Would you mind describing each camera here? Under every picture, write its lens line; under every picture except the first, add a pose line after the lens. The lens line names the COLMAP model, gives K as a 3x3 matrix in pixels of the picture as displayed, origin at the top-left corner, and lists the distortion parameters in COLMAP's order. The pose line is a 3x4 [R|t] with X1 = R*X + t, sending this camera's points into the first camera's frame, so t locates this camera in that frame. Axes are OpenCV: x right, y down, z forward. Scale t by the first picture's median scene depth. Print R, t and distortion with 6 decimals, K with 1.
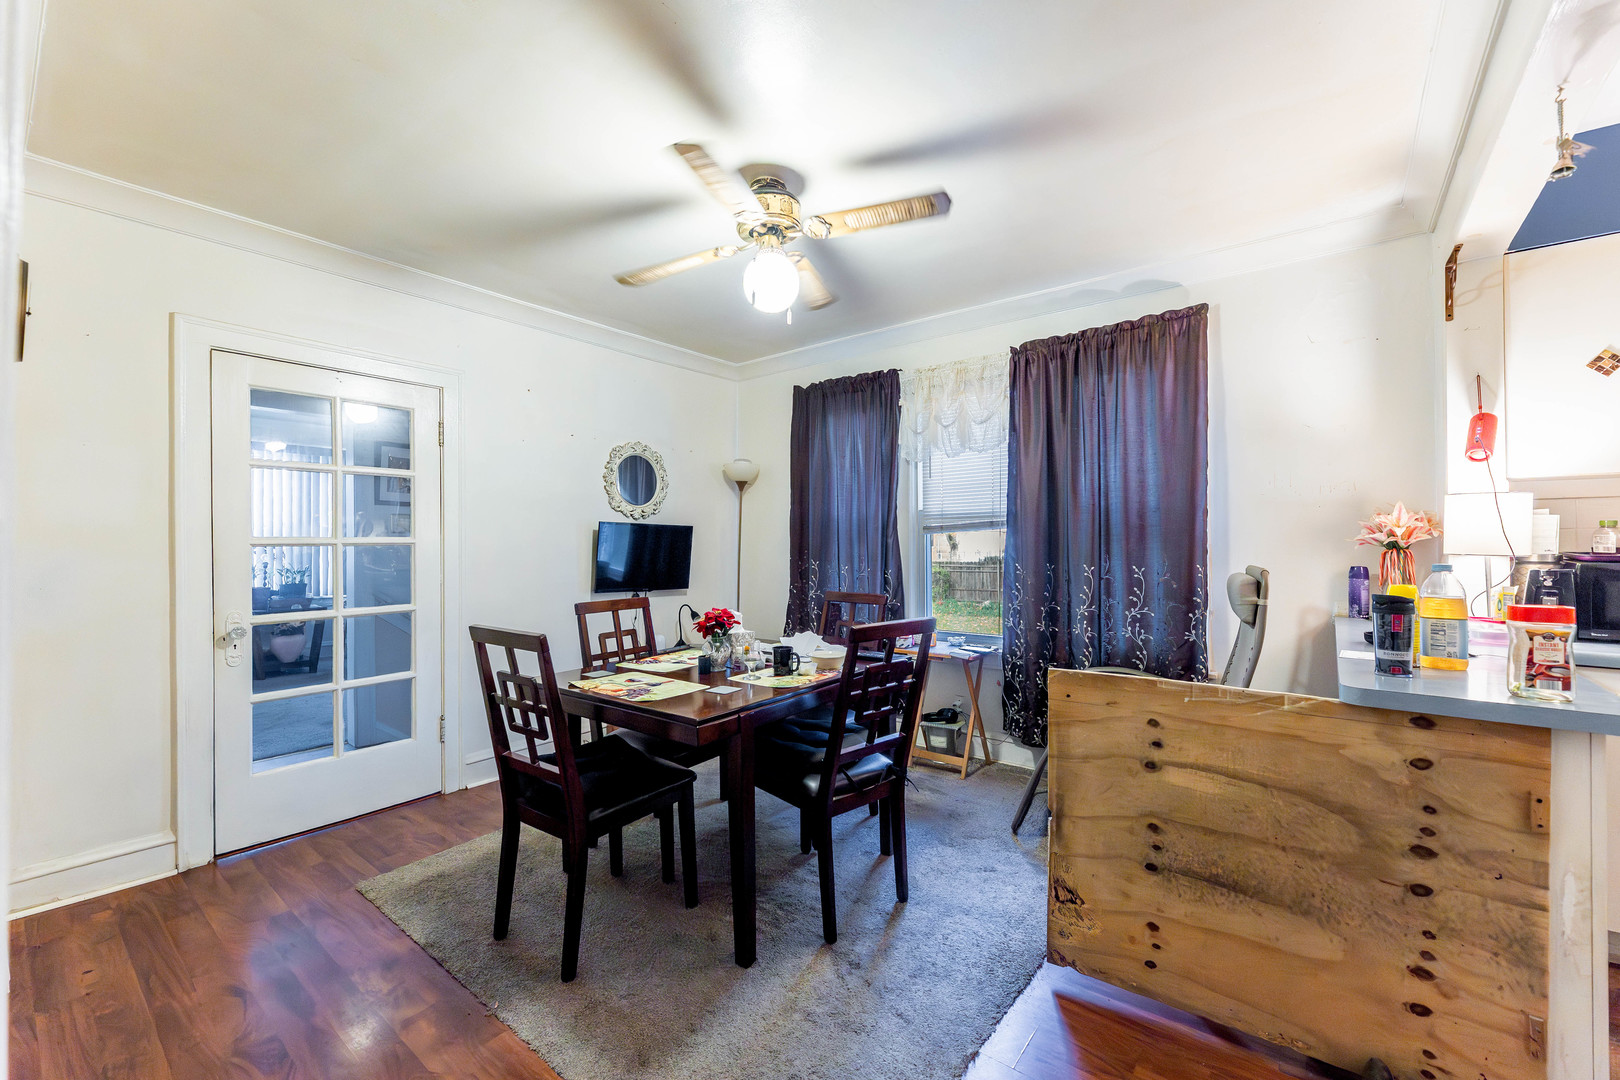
lens RADIAL K [[662.3, 0, 801.7], [0, 662.3, 538.9], [0, 0, 1]] dist [-0.001621, -0.000282]
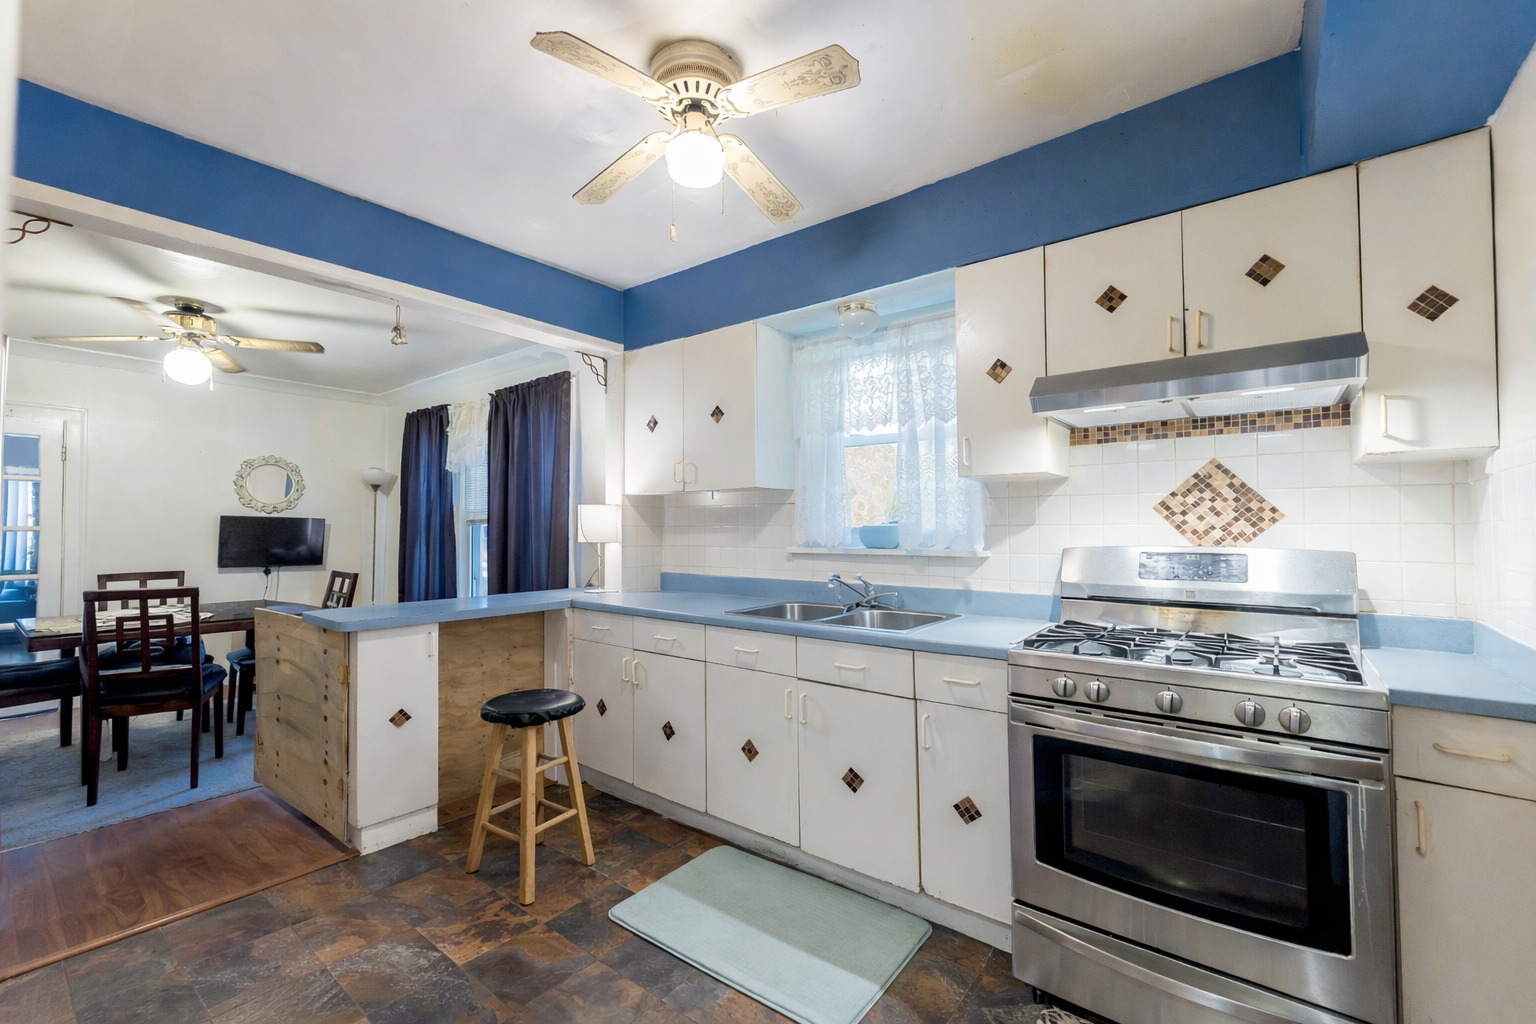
lens RADIAL K [[646.2, 0, 769.8], [0, 646.2, 504.7], [0, 0, 1]] dist [-0.001811, -0.000213]
pose [[0.999900, -0.004054, -0.013528, 1.405714], [0.003782, 0.999792, -0.020028, -0.031669], [0.013607, 0.019975, 0.999708, -0.546103]]
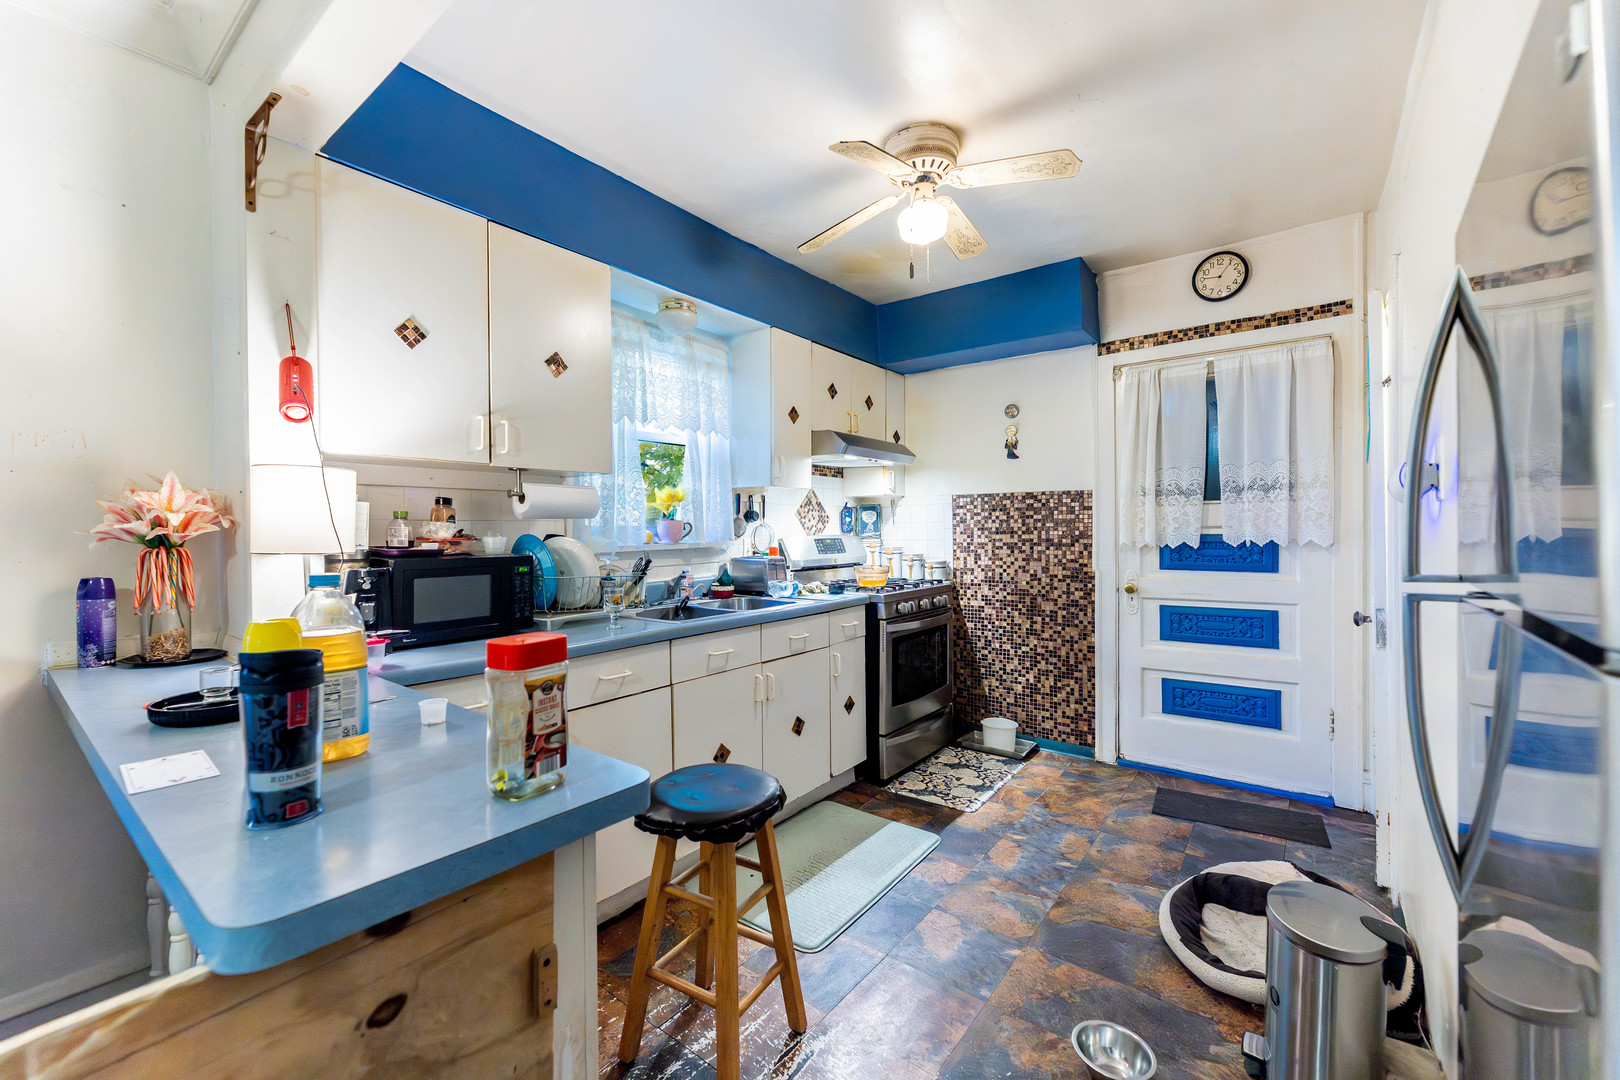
lens RADIAL K [[662.3, 0, 801.7], [0, 662.3, 538.9], [0, 0, 1]] dist [-0.001621, -0.000282]
pose [[-0.008828, -0.010320, 0.999908, 0.291386], [-0.000212, 0.999947, 0.010319, 0.001022], [-0.999961, -0.000121, -0.008830, 0.439977]]
